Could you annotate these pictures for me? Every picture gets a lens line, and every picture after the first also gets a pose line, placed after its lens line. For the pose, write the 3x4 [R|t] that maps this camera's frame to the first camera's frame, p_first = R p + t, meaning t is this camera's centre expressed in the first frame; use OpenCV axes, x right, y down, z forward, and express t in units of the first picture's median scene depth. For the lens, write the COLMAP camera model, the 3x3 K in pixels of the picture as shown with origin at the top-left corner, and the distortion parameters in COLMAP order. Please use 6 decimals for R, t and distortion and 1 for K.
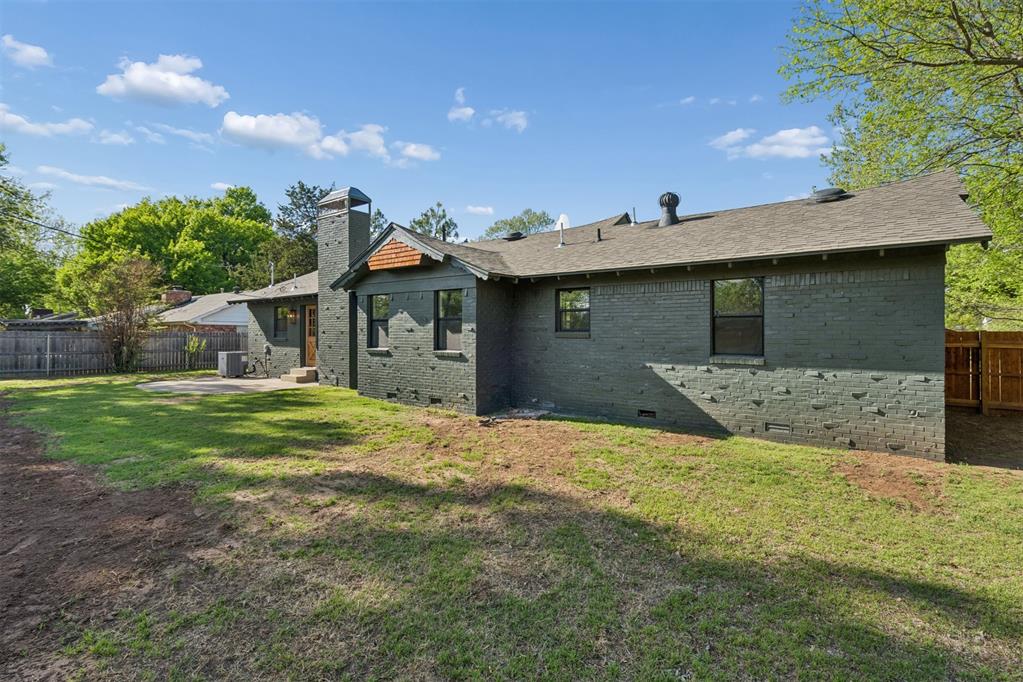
lens RADIAL K [[464.0, 0, 509.9], [0, 464.0, 338.2], [0, 0, 1]] dist [-0.000708, 0.000019]
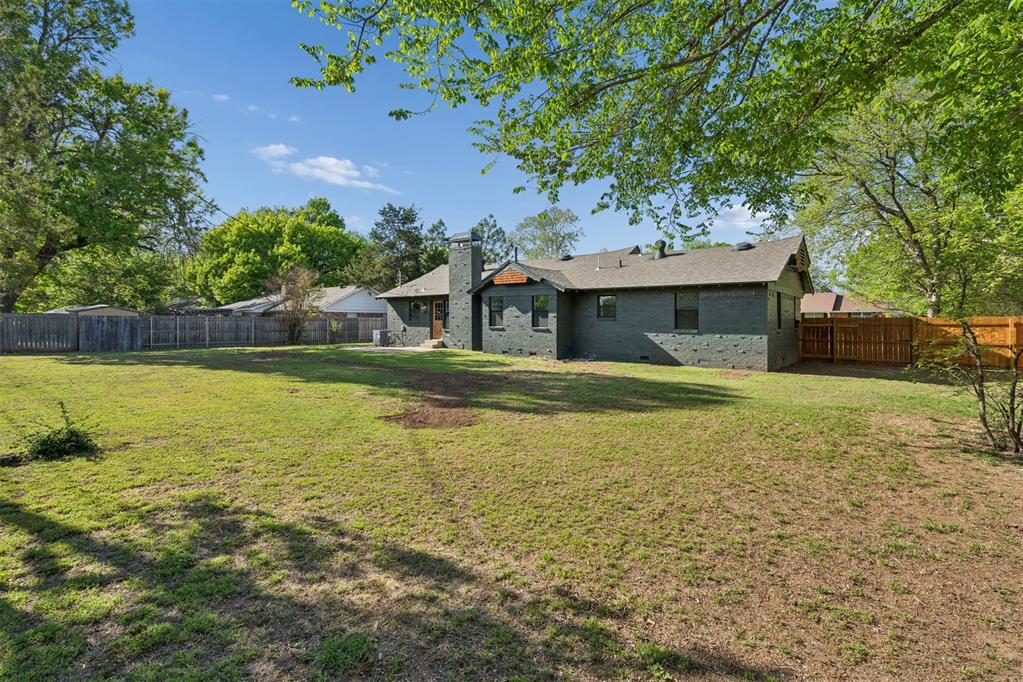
lens RADIAL K [[469.1, 0, 486.2], [0, 469.1, 339.2], [0, 0, 1]] dist [-0.001888, 0.000521]
pose [[0.996584, 0.002317, -0.082554, -0.177320], [0.000612, 0.999372, 0.035443, 0.005956], [0.082585, -0.035373, 0.995956, -0.867046]]
